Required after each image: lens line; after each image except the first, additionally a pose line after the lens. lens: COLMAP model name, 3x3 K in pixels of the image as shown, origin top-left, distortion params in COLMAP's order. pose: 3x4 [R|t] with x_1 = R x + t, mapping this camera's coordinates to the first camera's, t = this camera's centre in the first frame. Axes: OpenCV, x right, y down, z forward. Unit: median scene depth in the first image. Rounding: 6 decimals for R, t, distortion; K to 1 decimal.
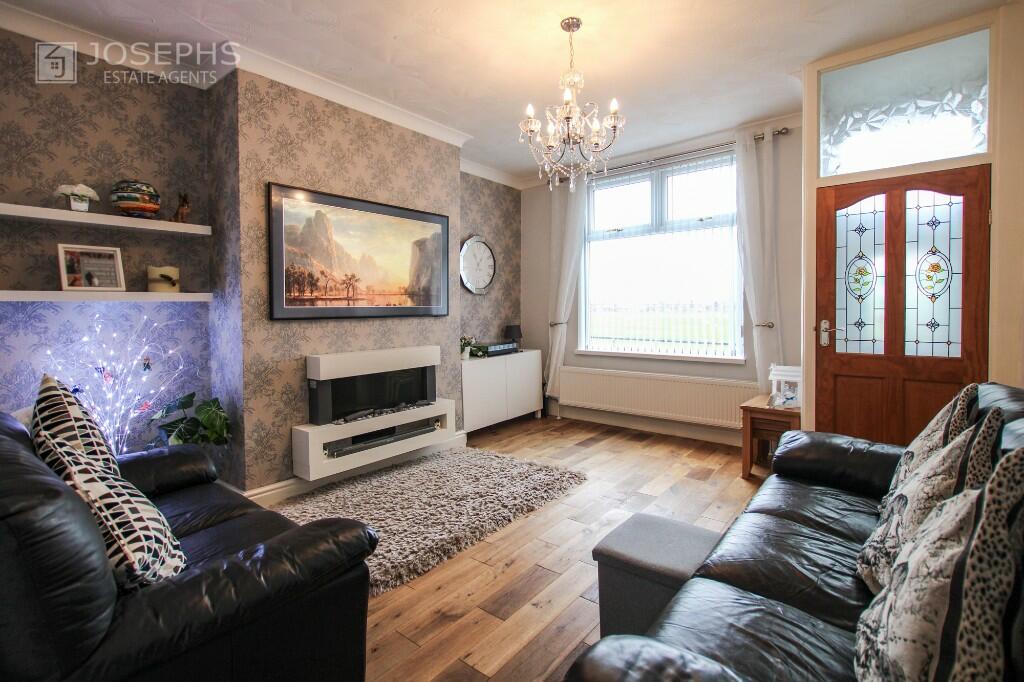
lens RADIAL K [[482.3, 0, 526.8], [0, 482.3, 315.4], [0, 0, 1]] dist [-0.005511, 0.000673]
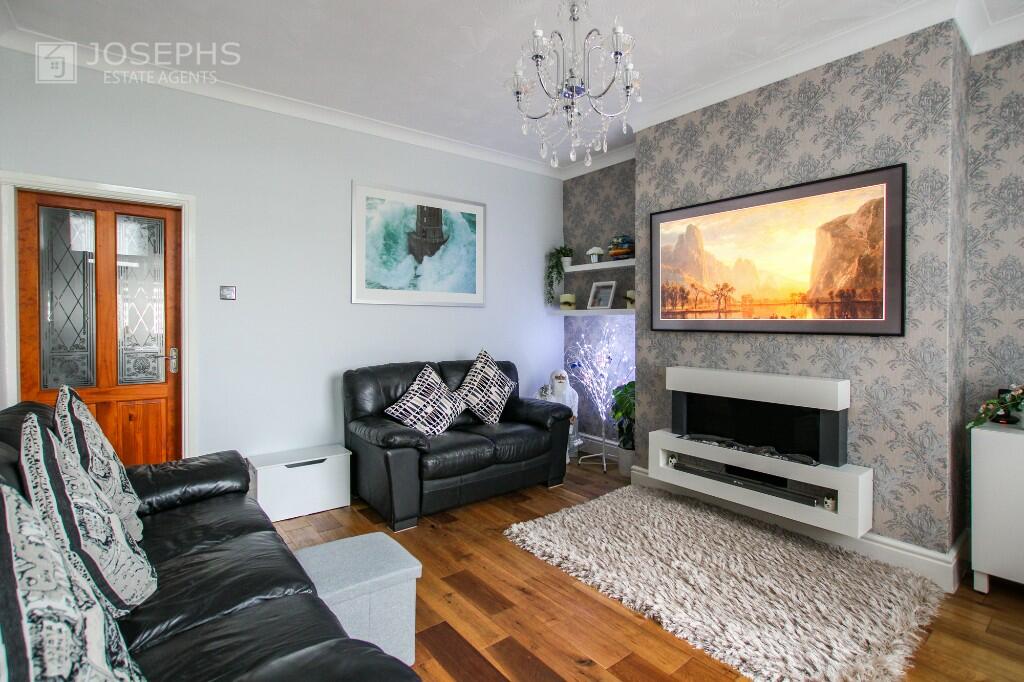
lens RADIAL K [[482.3, 0, 498.0], [0, 482.3, 323.9], [0, 0, 1]] dist [-0.005511, 0.000673]
pose [[-0.240605, 0.014089, -0.970521, 0.637292], [-0.020723, 0.999592, 0.019649, -0.019728], [0.970402, 0.024840, -0.240215, 0.835734]]
